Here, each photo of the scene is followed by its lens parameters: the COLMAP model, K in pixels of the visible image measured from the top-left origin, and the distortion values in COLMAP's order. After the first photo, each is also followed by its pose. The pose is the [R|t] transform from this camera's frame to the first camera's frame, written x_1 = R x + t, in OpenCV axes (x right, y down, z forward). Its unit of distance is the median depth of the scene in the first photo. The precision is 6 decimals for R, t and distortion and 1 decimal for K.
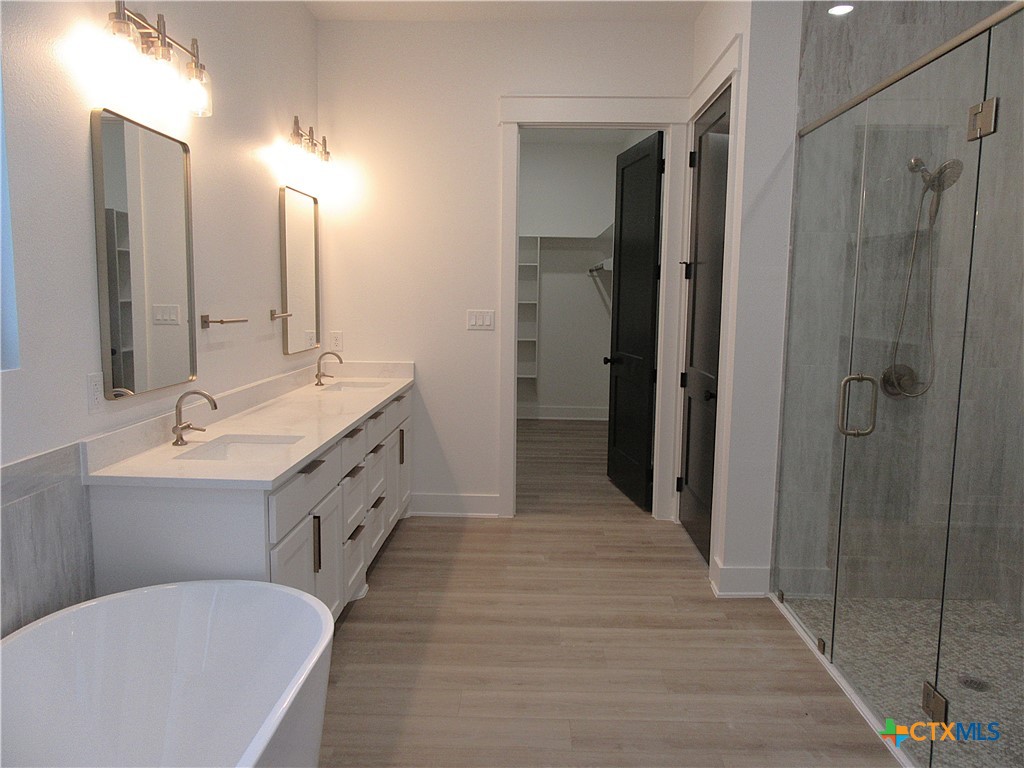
lens RADIAL K [[750.0, 0, 513.2], [0, 750.0, 382.3], [0, 0, 1]] dist [0.005002, 0.003953]
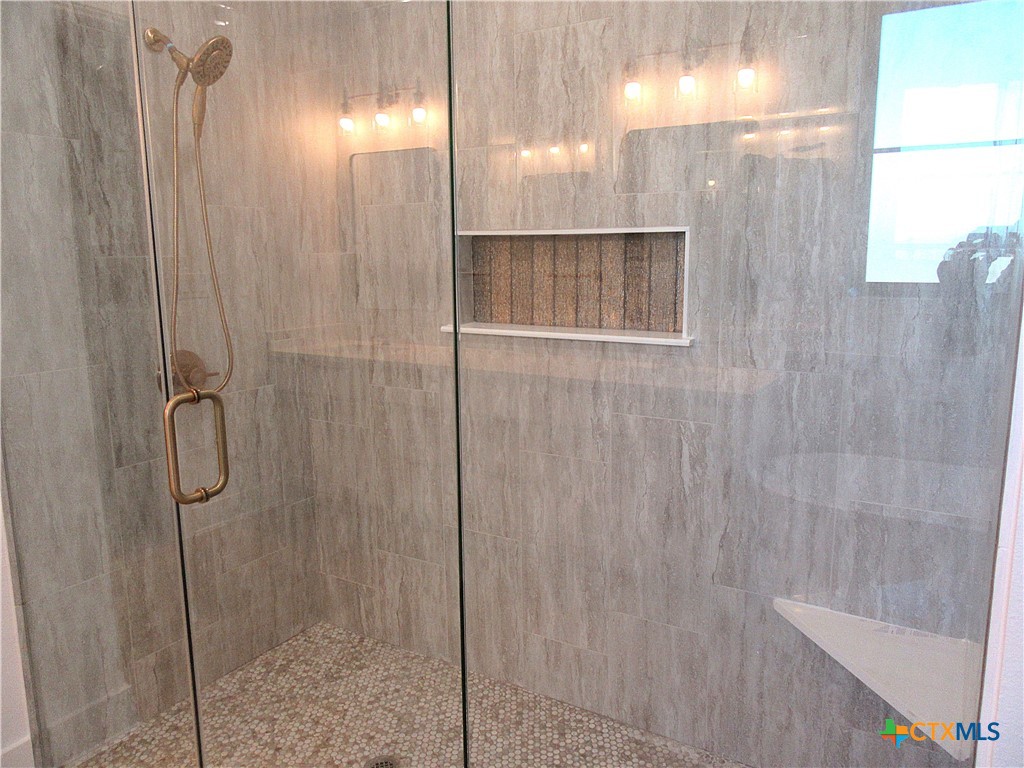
lens RADIAL K [[750.0, 0, 512.5], [0, 750.0, 381.6], [0, 0, 1]] dist [0.005002, 0.003953]
pose [[0.497886, -0.168146, 0.850786, 0.091666], [0.120234, 0.984934, 0.124297, -0.044651], [-0.858868, 0.040408, 0.510601, 0.415858]]
